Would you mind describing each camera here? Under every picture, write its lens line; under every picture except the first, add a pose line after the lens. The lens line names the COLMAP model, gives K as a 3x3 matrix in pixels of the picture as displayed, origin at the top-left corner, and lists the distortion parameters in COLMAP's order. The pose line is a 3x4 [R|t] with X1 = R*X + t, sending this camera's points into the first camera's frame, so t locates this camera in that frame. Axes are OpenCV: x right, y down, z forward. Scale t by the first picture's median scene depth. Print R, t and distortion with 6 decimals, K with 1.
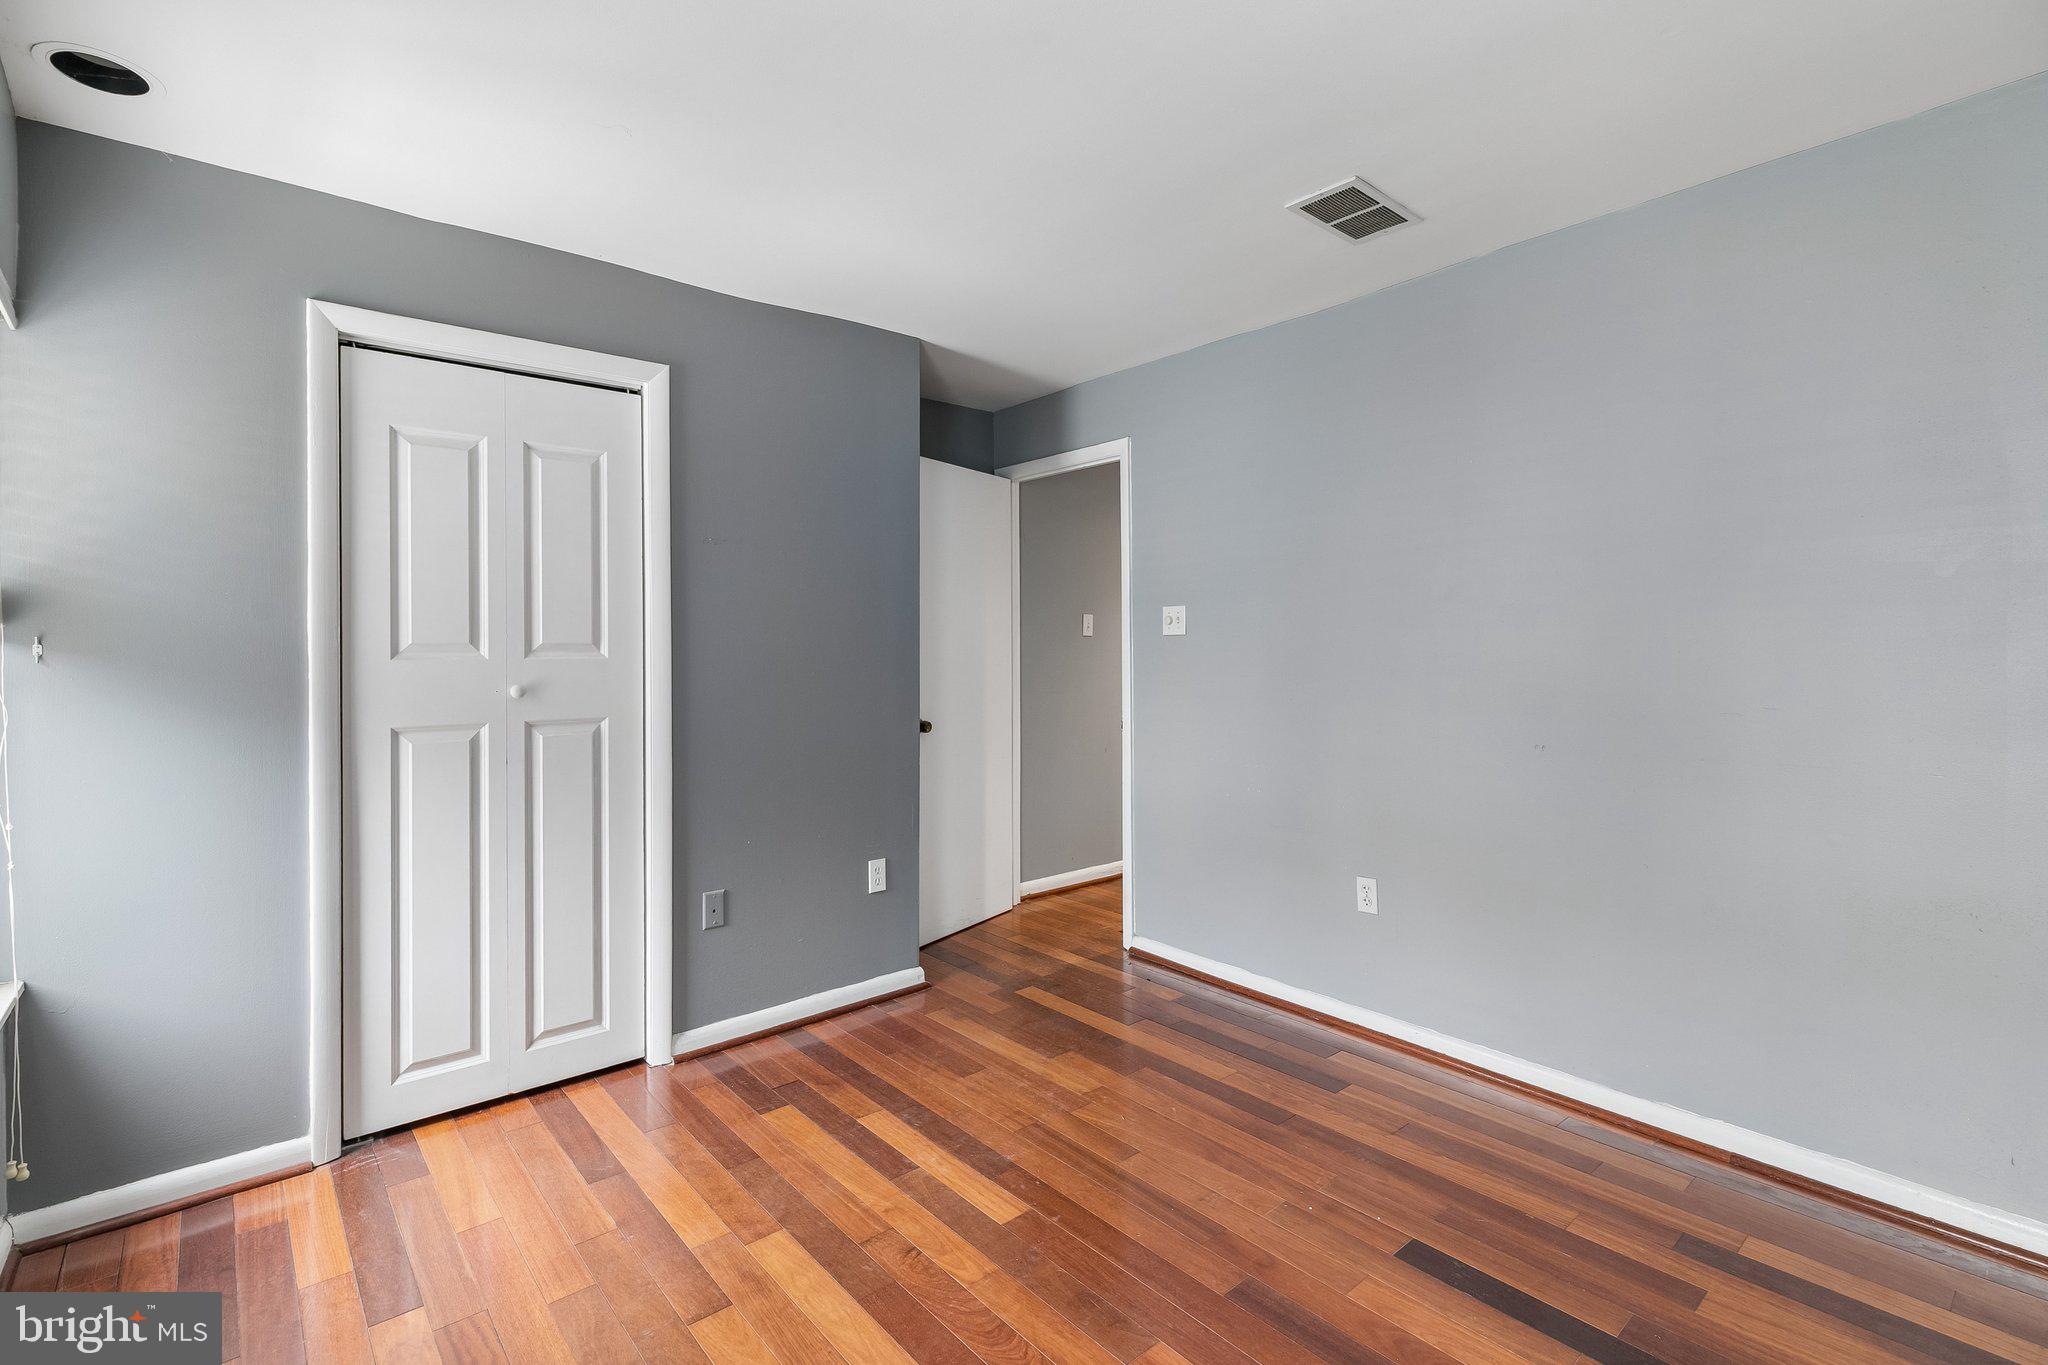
lens RADIAL K [[945.6, 0, 994.5], [0, 945.6, 649.0], [0, 0, 1]] dist [0.007097, -0.000086]
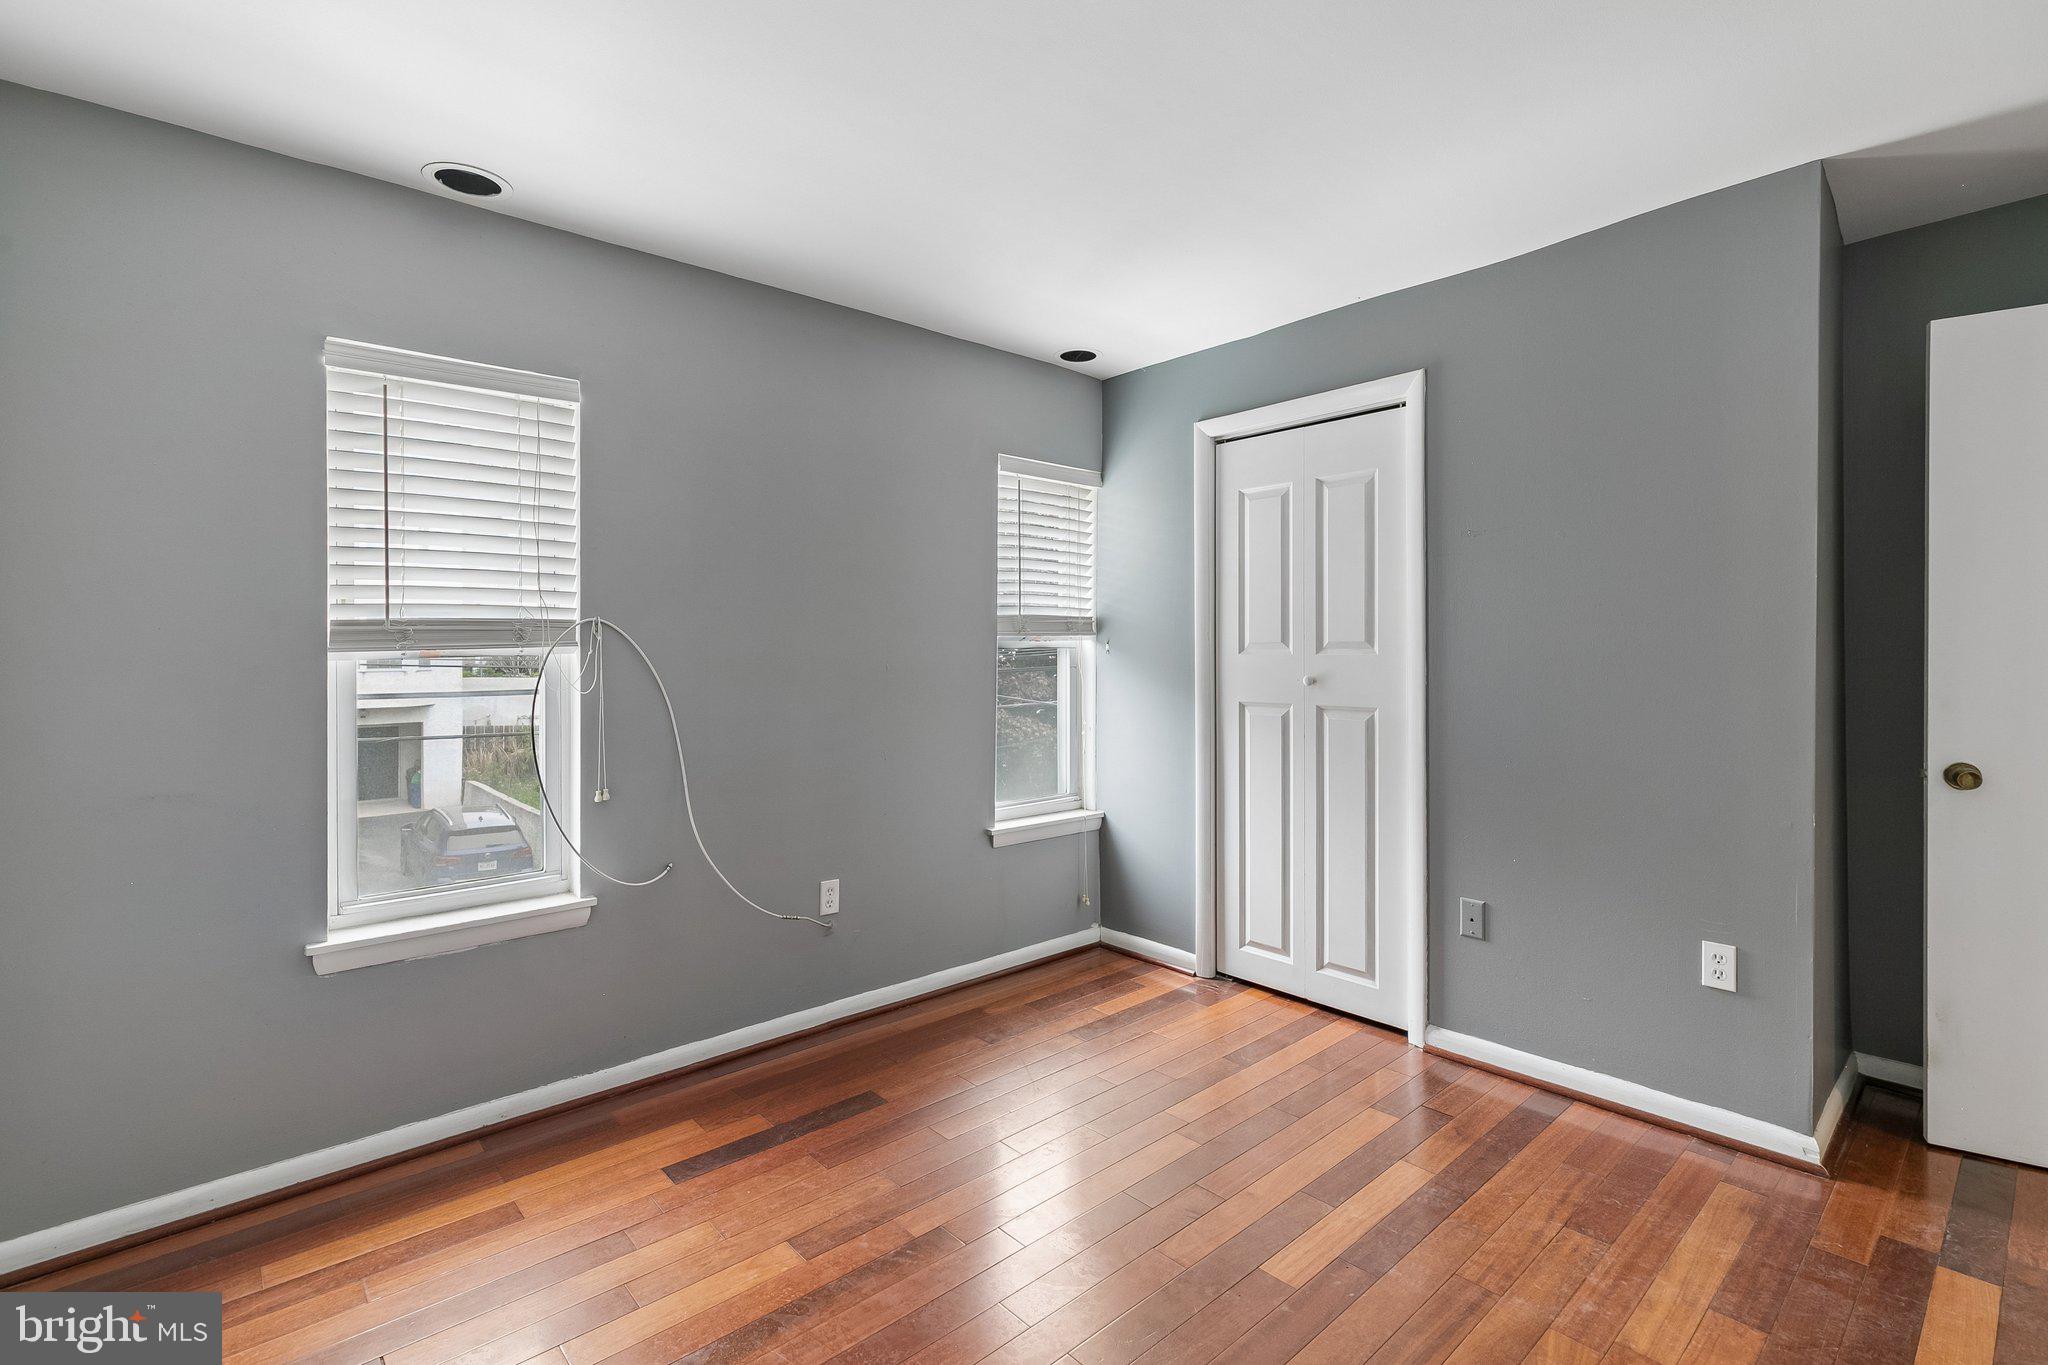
lens RADIAL K [[945.6, 0, 1039.2], [0, 945.6, 662.8], [0, 0, 1]] dist [0.007097, -0.000086]
pose [[0.040662, 0.019087, -0.998991, 0.713531], [0.001778, 0.999815, 0.019175, -0.003455], [0.999171, -0.002556, 0.040621, 0.583707]]
